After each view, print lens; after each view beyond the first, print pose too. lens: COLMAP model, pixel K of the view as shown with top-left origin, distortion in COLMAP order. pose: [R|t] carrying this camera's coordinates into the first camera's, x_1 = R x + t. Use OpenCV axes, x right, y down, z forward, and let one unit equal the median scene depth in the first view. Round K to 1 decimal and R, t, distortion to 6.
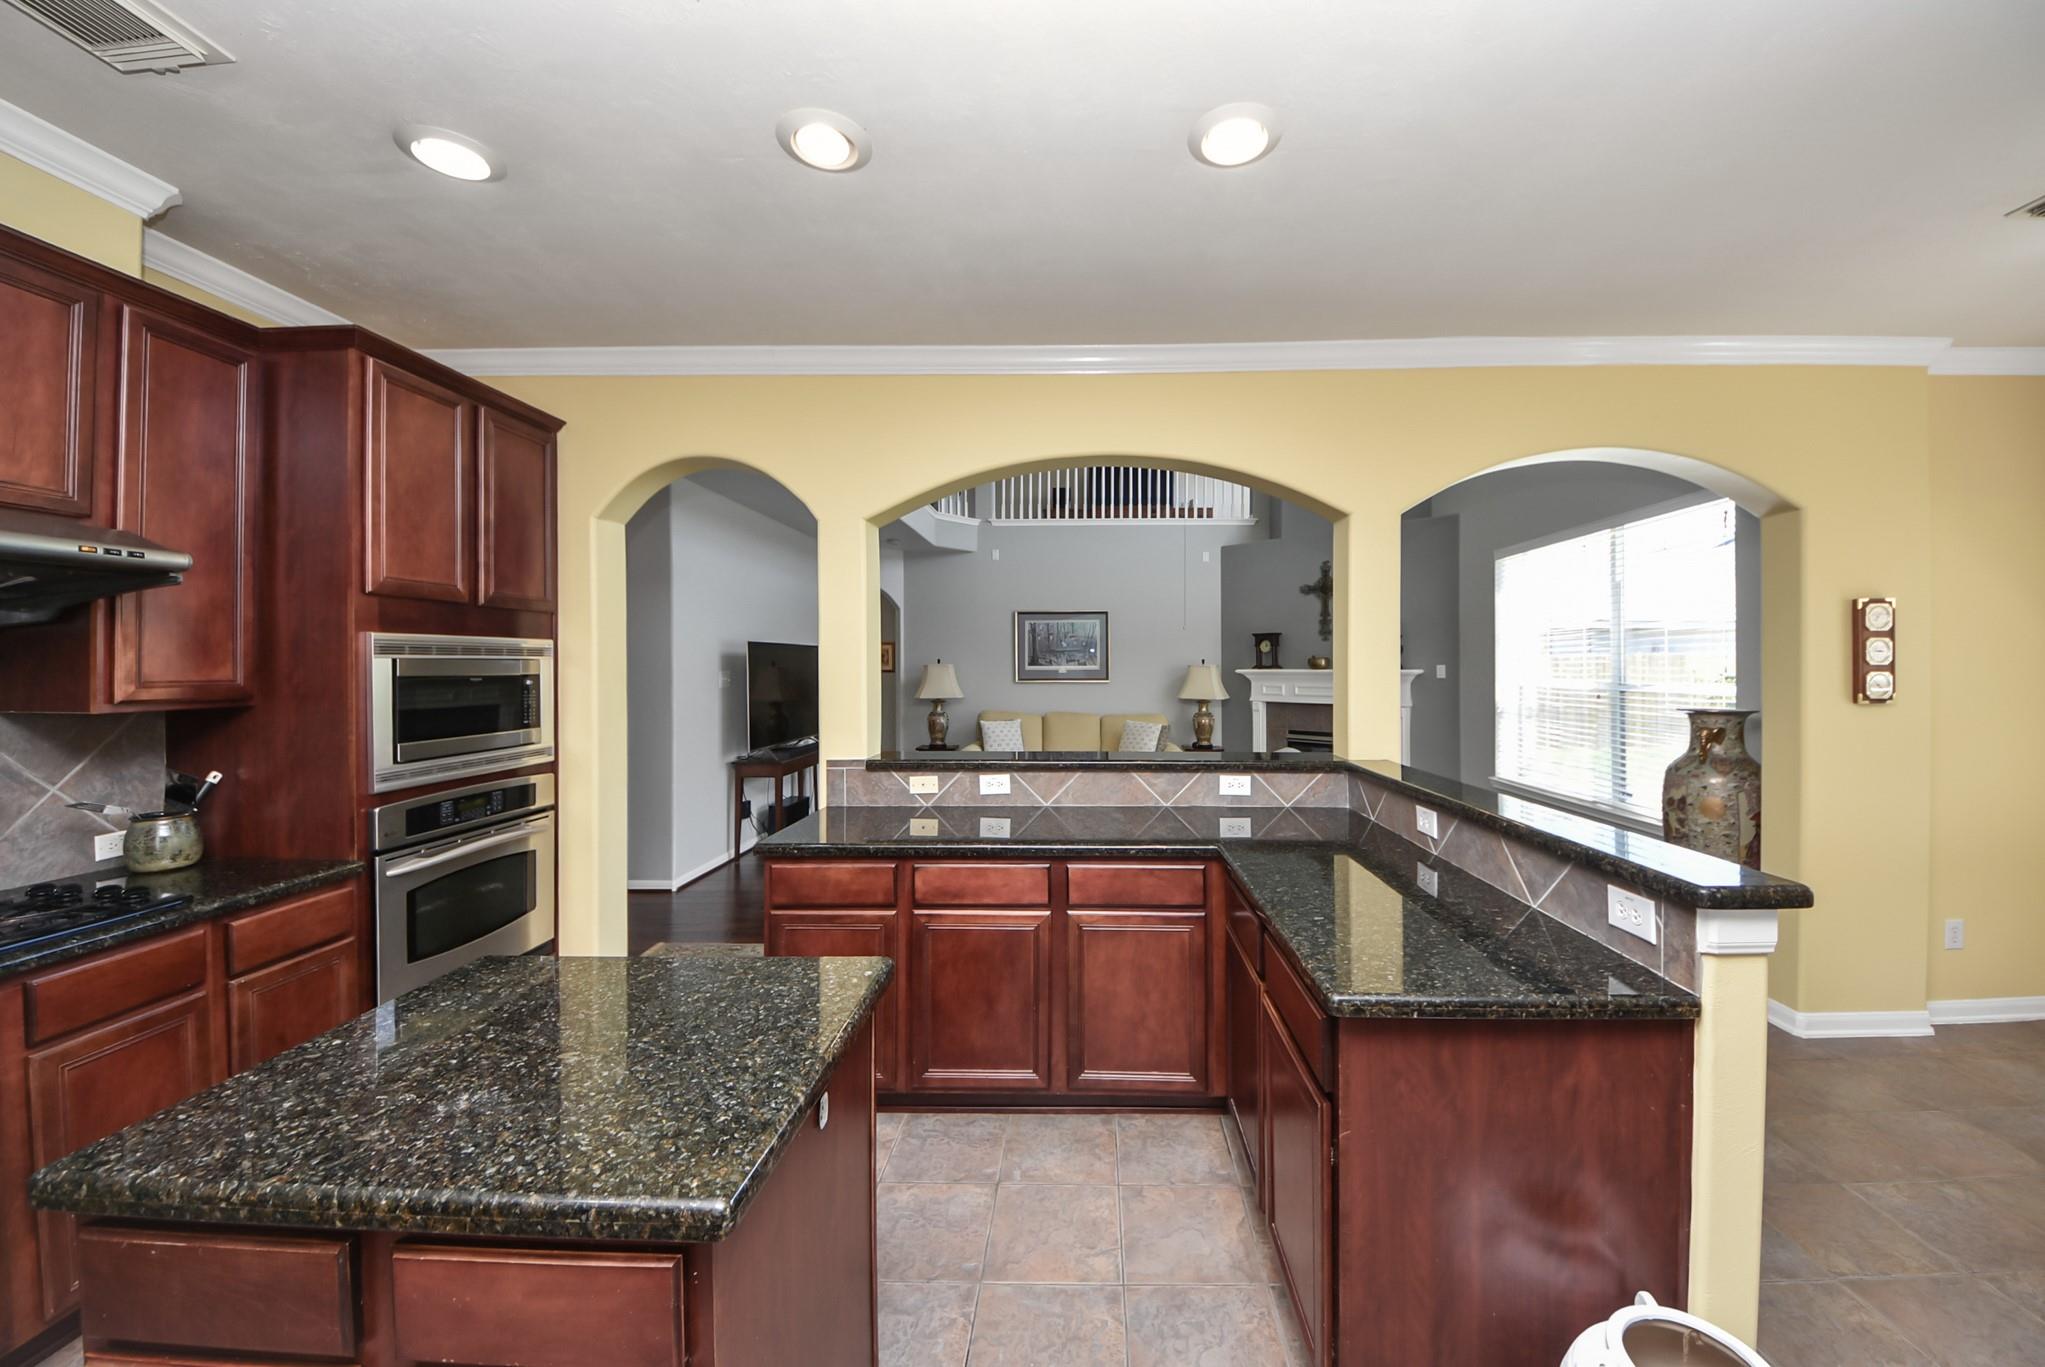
lens RADIAL K [[745.8, 0, 1029.7], [0, 745.8, 667.6], [0, 0, 1]] dist [0.017391, -0.000029]
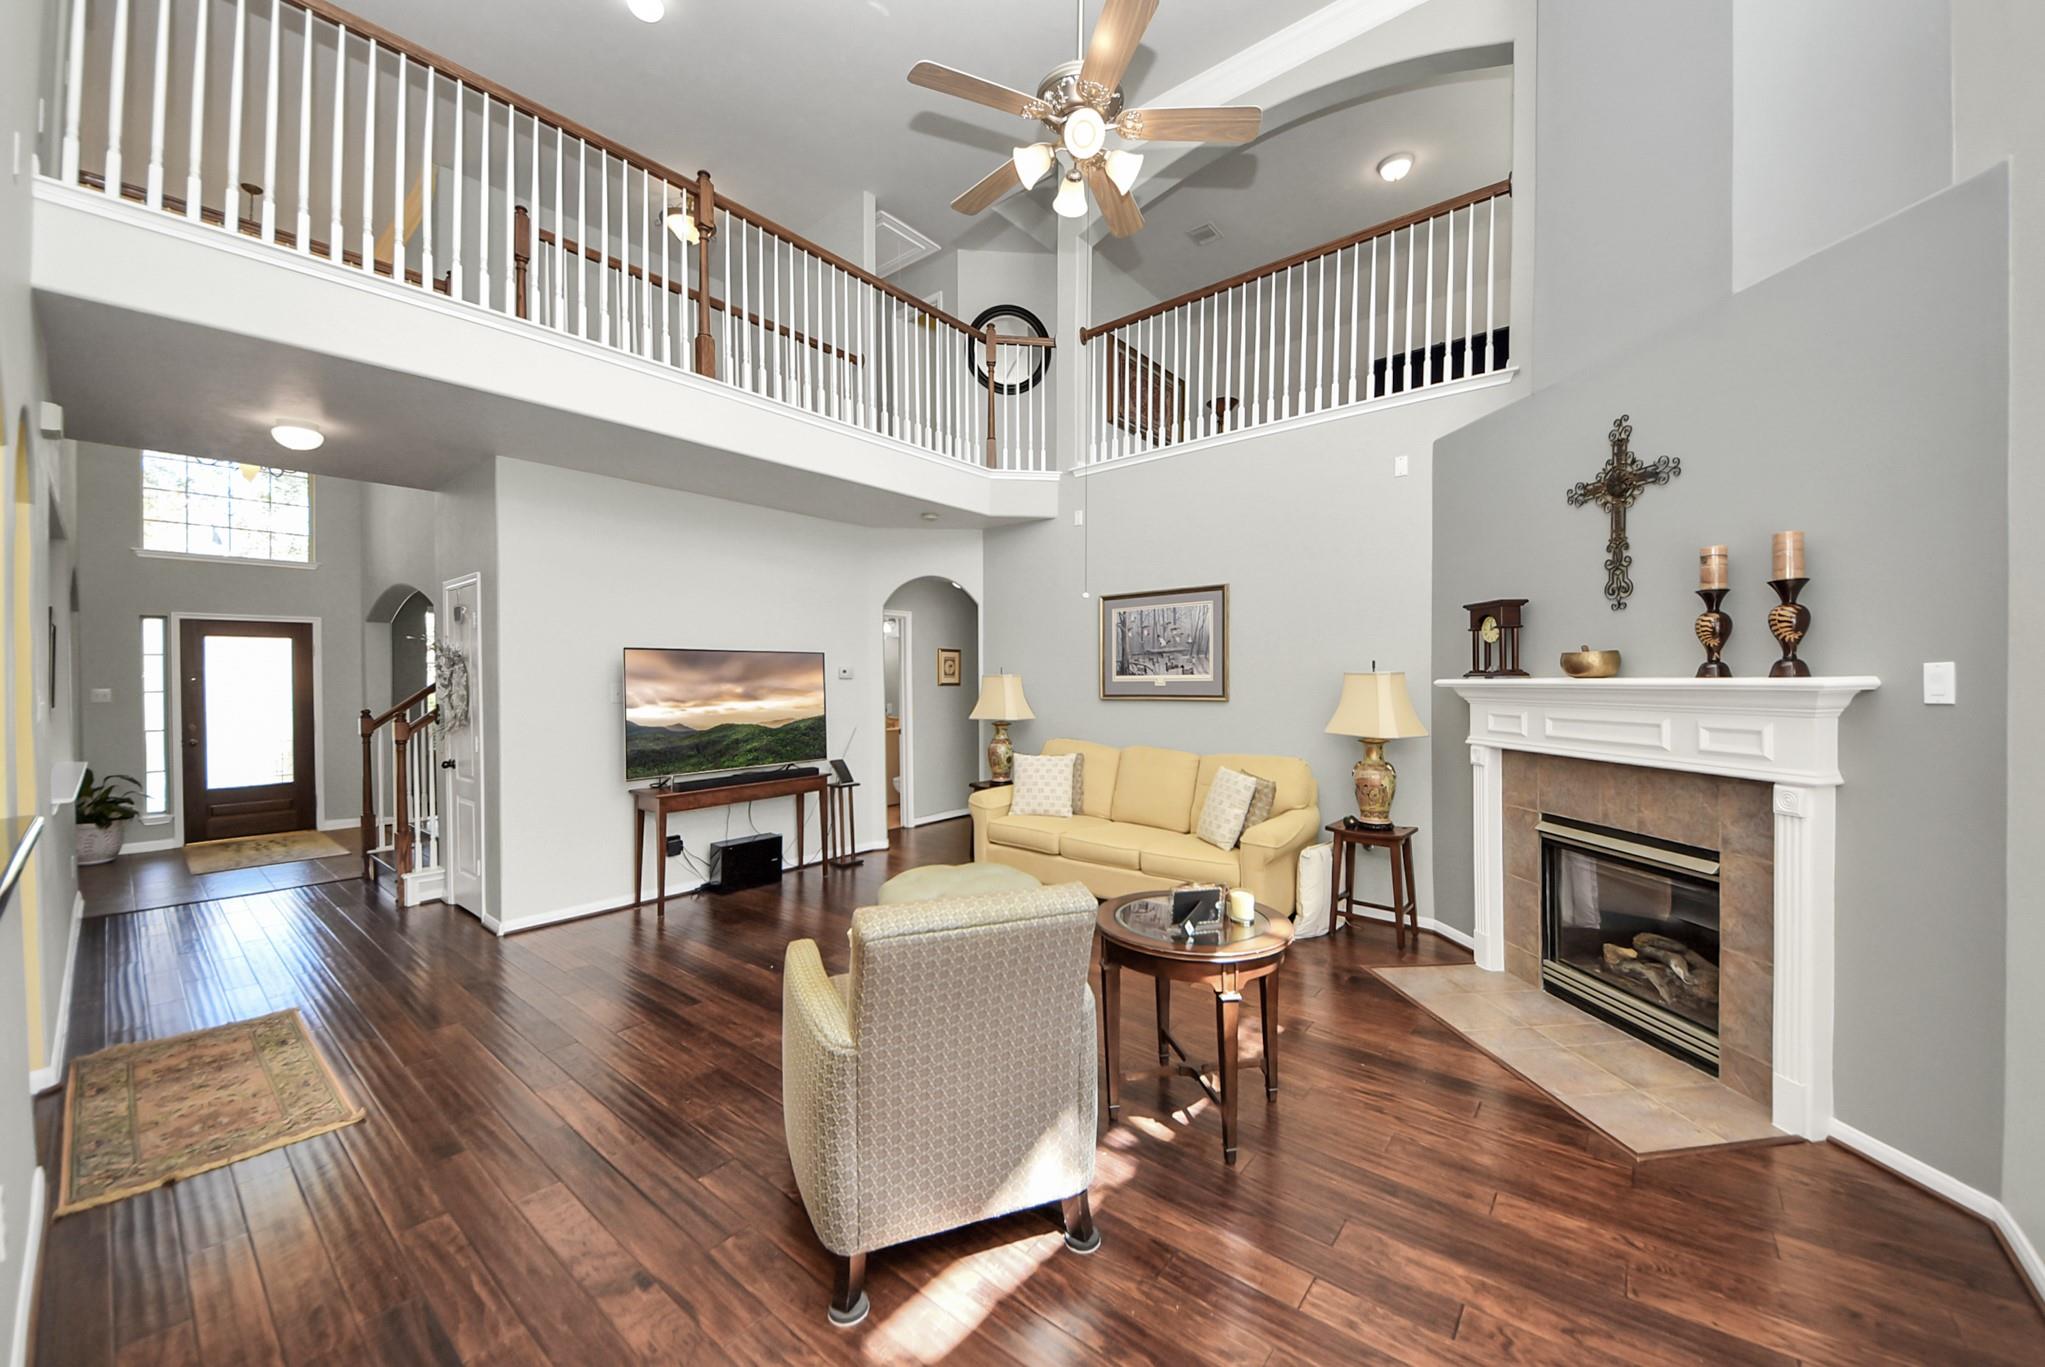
lens RADIAL K [[745.8, 0, 1013.5], [0, 745.8, 690.5], [0, 0, 1]] dist [0.017391, -0.000029]
pose [[0.807044, 0.002907, -0.590484, 0.329756], [0.005521, 0.999907, 0.012468, 0.001956], [0.590466, -0.013323, 0.806953, 0.411084]]
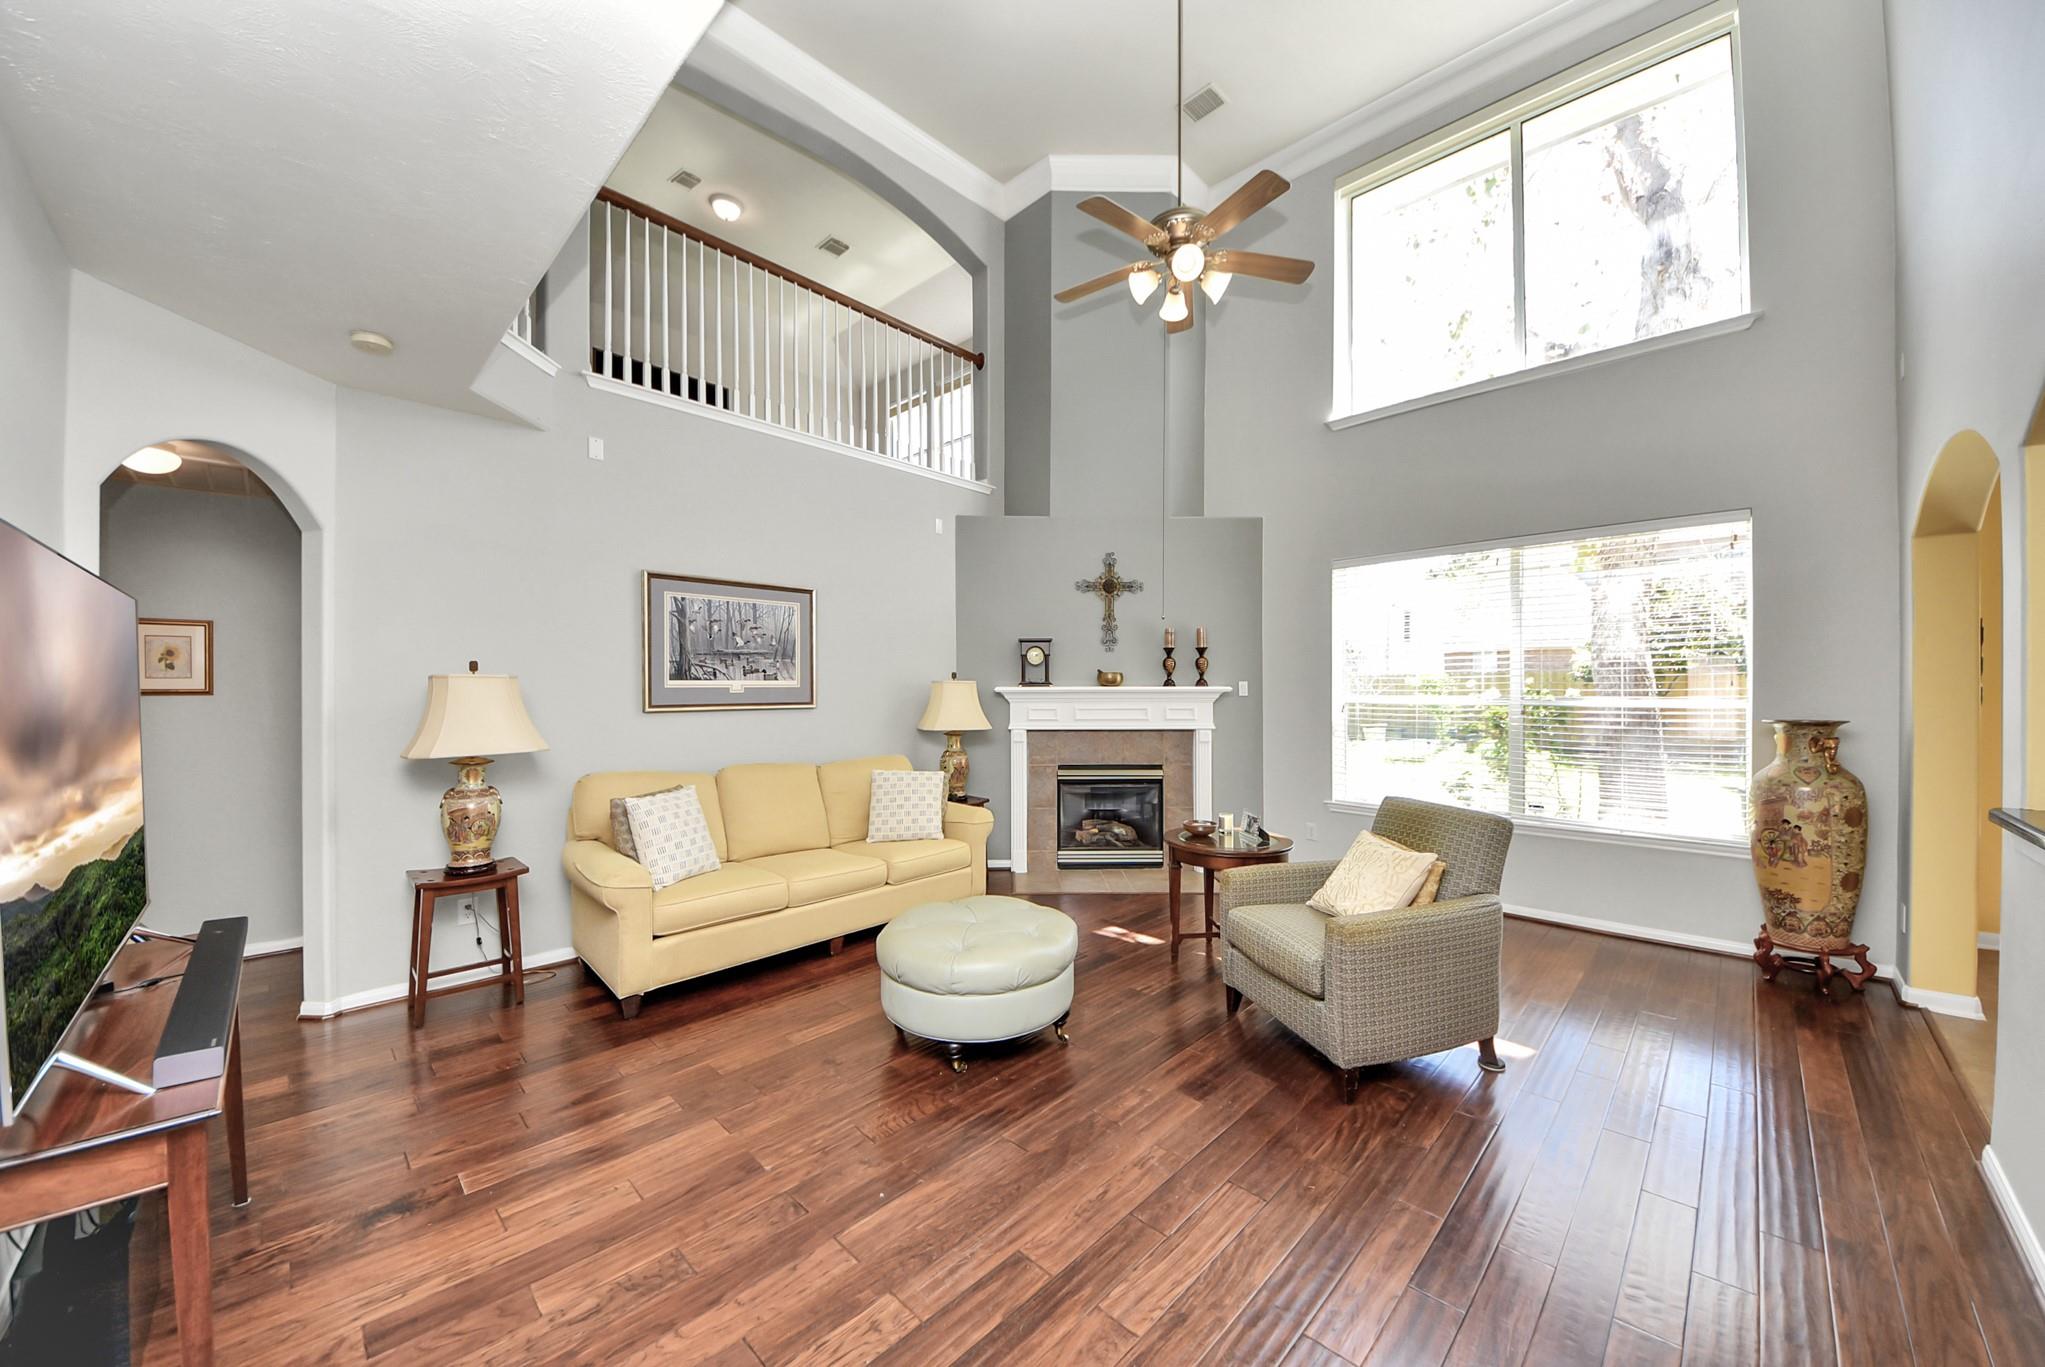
lens RADIAL K [[745.8, 0, 1026.4], [0, 745.8, 694.3], [0, 0, 1]] dist [0.017391, -0.000029]
pose [[0.635237, -0.006462, 0.772291, -0.251333], [0.001441, 0.999973, 0.007183, 0.004273], [-0.772316, -0.003450, 0.635229, 0.495764]]
